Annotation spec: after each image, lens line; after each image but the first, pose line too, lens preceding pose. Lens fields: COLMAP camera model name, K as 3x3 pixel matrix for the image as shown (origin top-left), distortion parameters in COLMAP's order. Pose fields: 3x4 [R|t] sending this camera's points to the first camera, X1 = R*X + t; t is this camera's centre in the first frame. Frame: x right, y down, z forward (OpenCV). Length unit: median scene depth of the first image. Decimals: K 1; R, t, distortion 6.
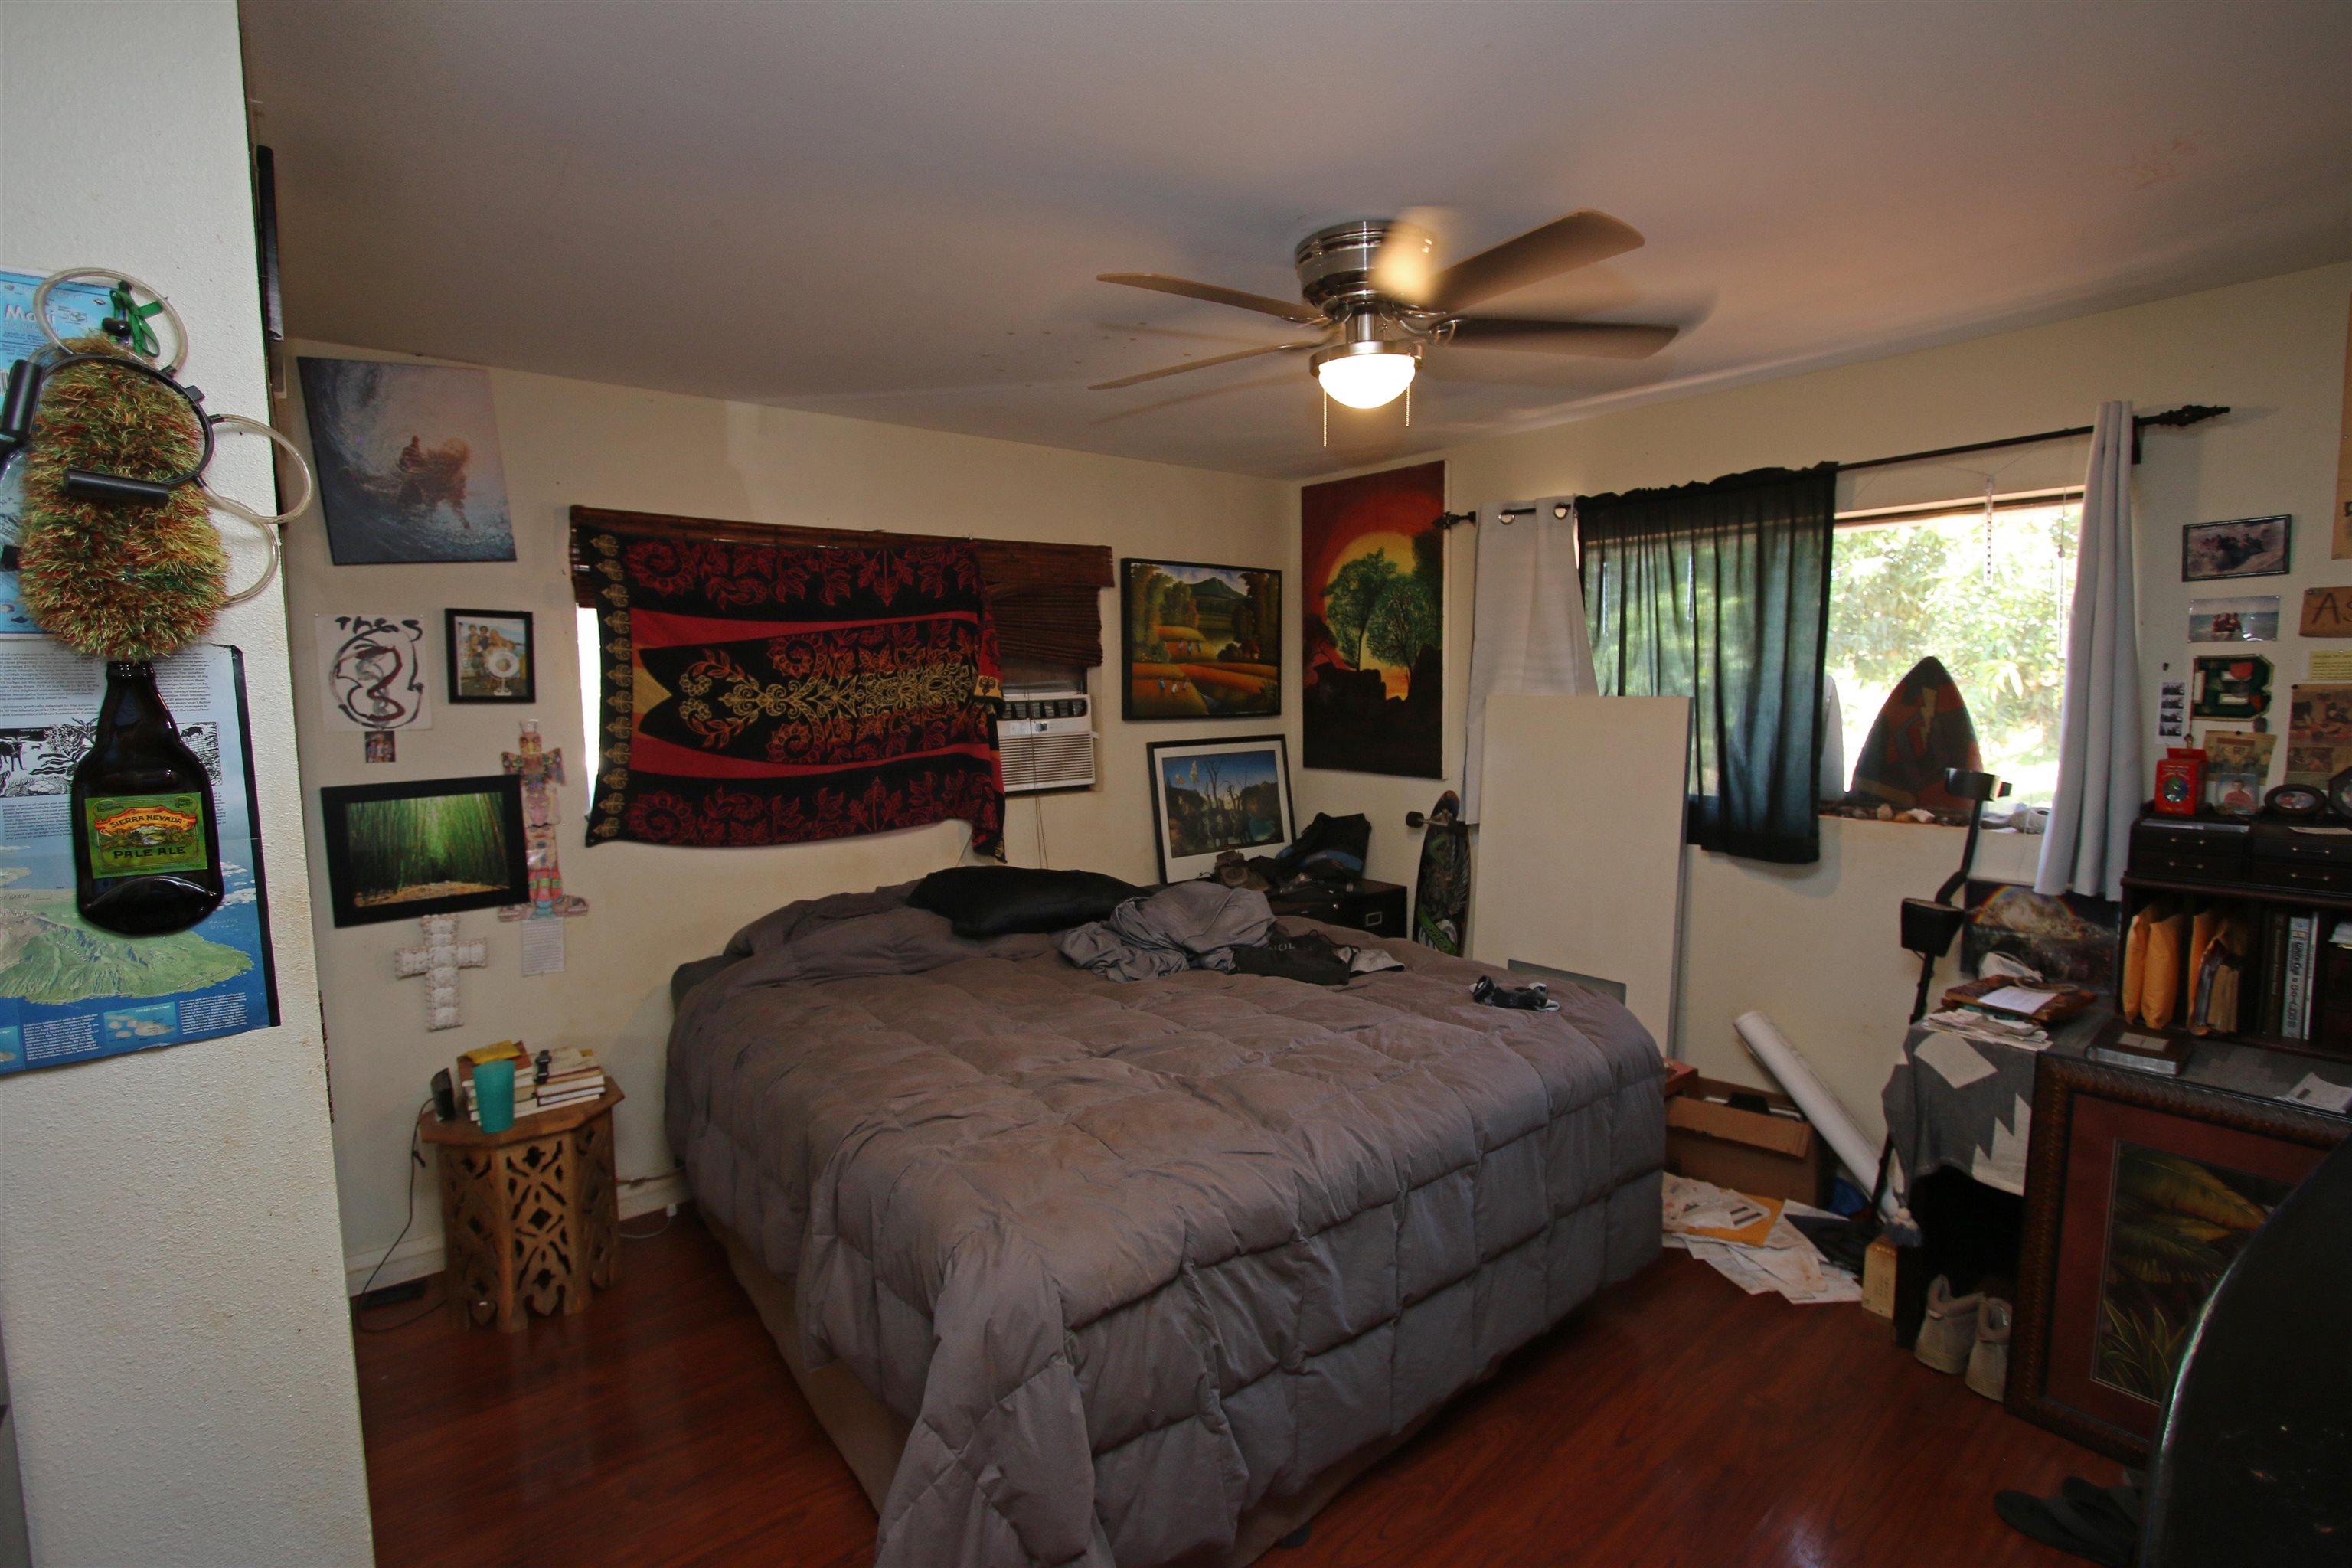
lens RADIAL K [[1084.1, 0, 1176.5], [0, 1084.1, 777.7], [0, 0, 1]] dist [-0.024259, 0.001525]
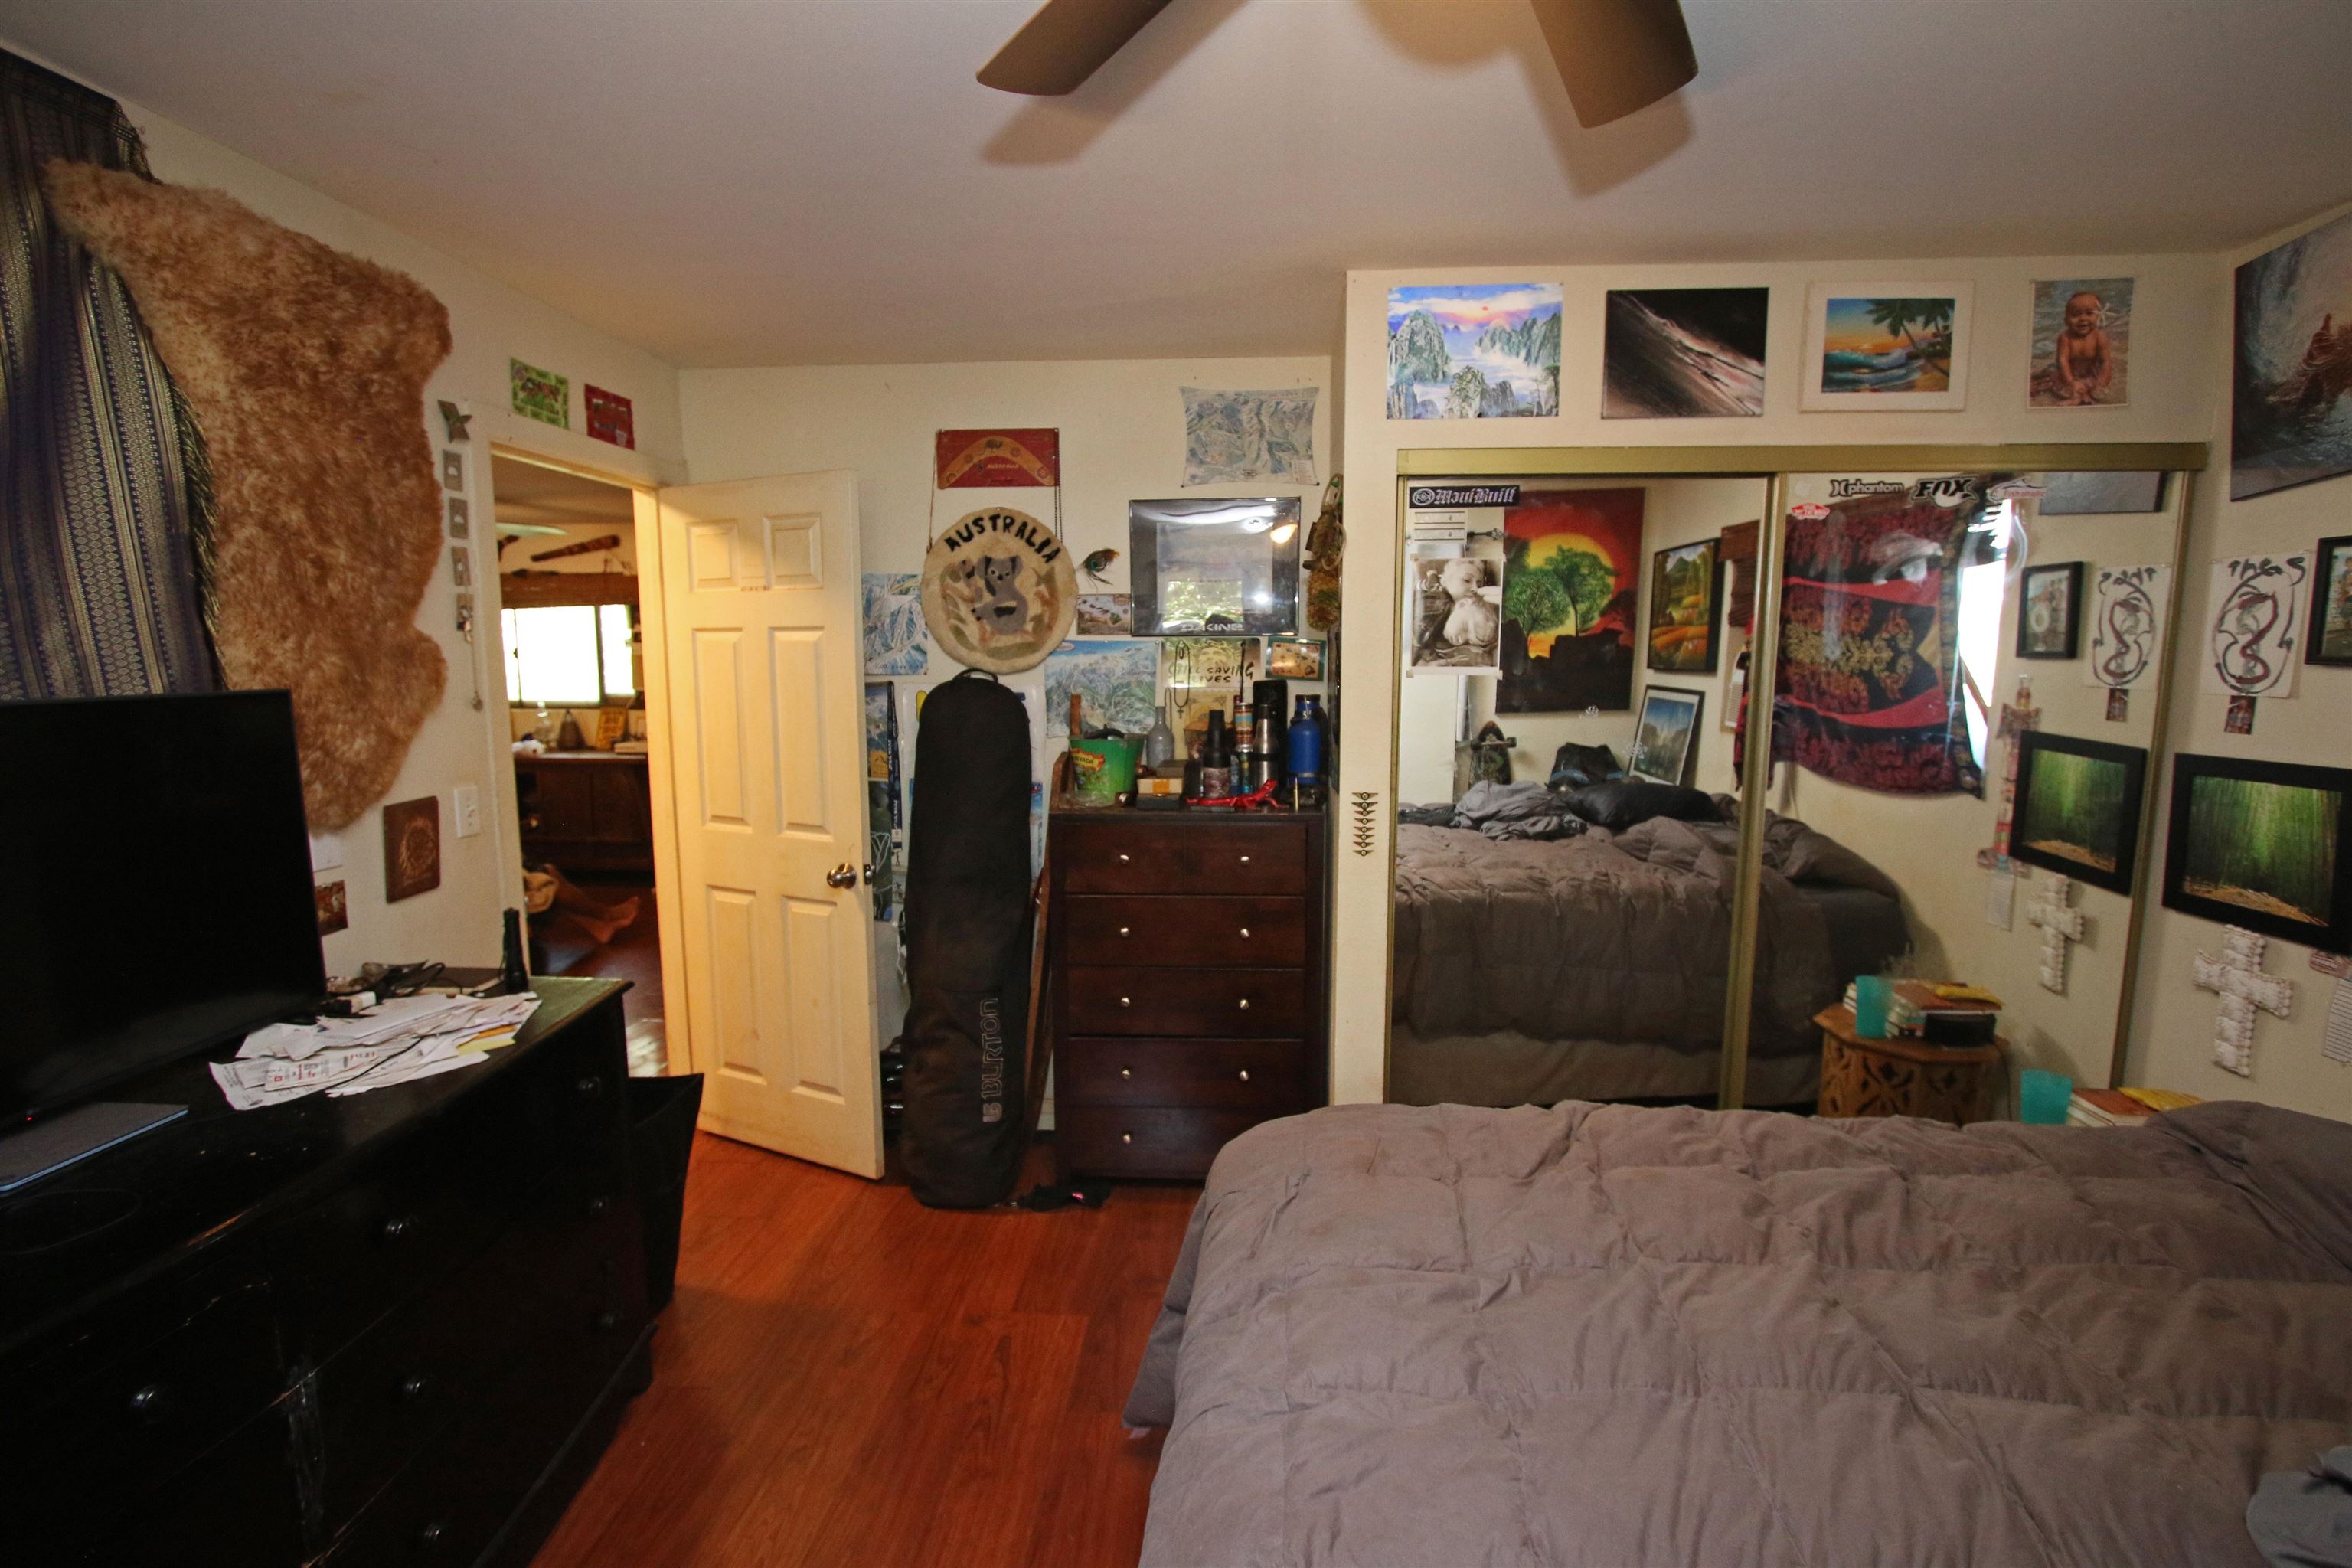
lens RADIAL K [[1084.1, 0, 1183.5], [0, 1084.1, 794.3], [0, 0, 1]] dist [-0.024259, 0.001525]
pose [[-0.687361, 0.102644, -0.719027, 0.425974], [-0.061687, 0.978137, 0.198603, -0.081547], [0.723692, 0.180867, -0.666001, 0.964806]]
